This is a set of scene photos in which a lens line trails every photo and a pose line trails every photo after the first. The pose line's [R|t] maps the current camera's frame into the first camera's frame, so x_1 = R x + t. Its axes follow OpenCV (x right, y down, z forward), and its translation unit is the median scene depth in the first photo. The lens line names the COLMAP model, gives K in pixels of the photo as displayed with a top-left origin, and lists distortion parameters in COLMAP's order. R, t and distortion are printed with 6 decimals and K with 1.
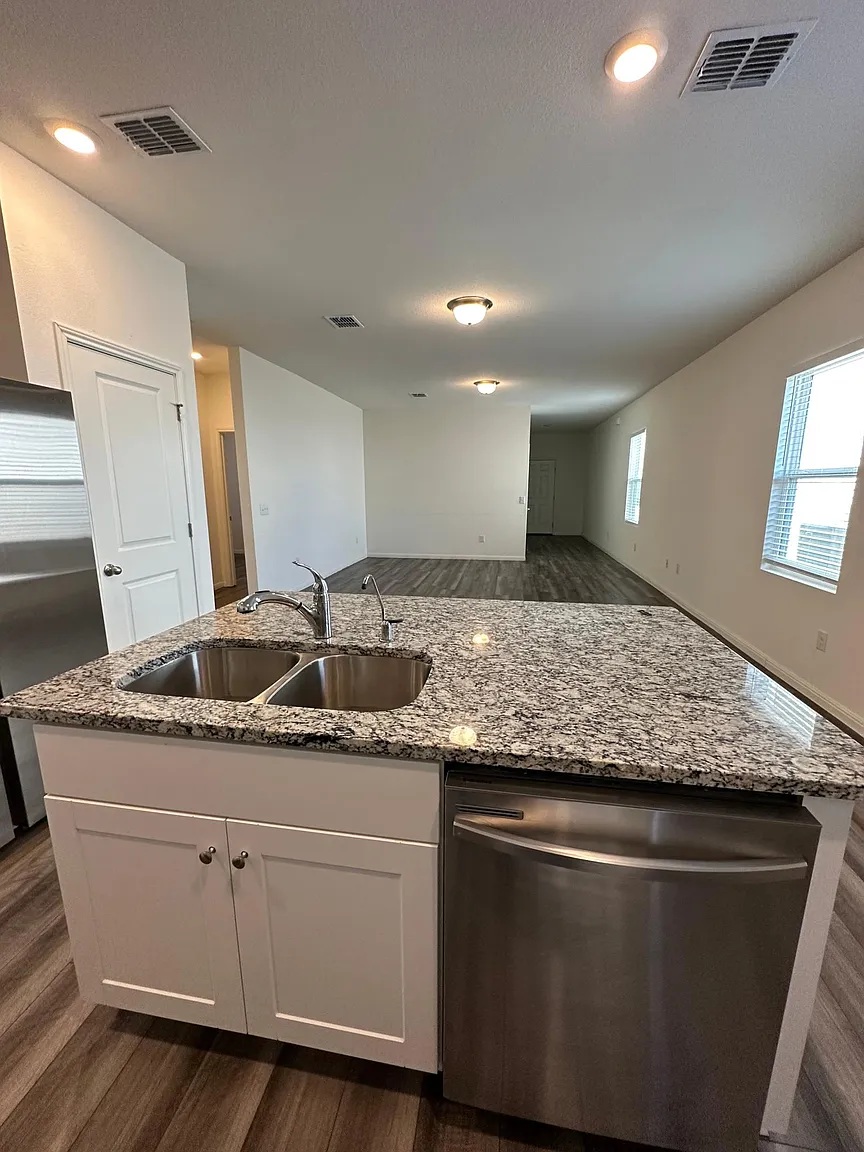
lens RADIAL K [[465.5, 0, 427.8], [0, 465.5, 579.3], [0, 0, 1]] dist [-0.008855, 0.003064]
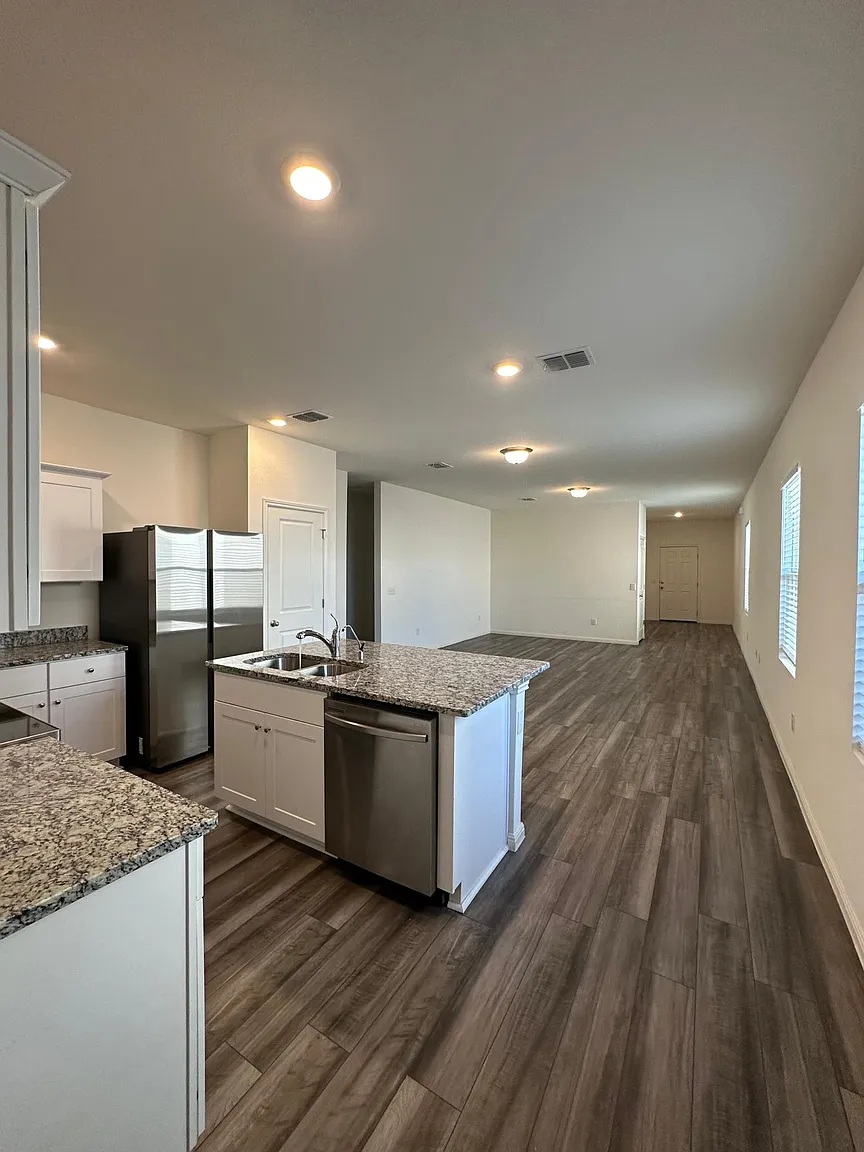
lens RADIAL K [[465.5, 0, 414.7], [0, 465.5, 571.7], [0, 0, 1]] dist [-0.008855, 0.003064]
pose [[0.920846, 0.008405, -0.389835, 0.935507], [-0.081925, 0.981622, -0.172353, 0.086875], [0.381222, 0.190648, 0.904612, -0.820468]]
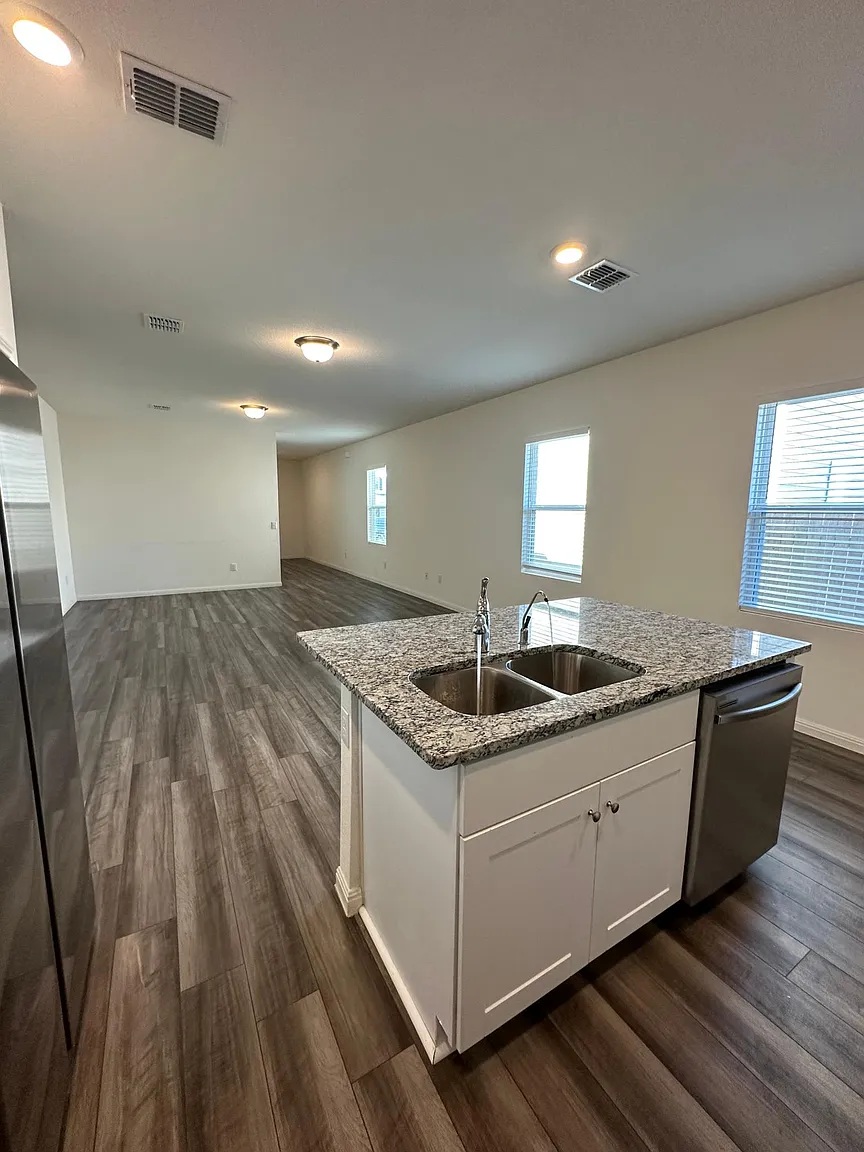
lens RADIAL K [[465.5, 0, 433.5], [0, 465.5, 578.8], [0, 0, 1]] dist [-0.008855, 0.003064]
pose [[0.763441, -0.086556, 0.640052, -1.108025], [0.117841, 0.993013, -0.006271, -0.066235], [-0.635037, 0.080211, 0.768306, 0.176894]]
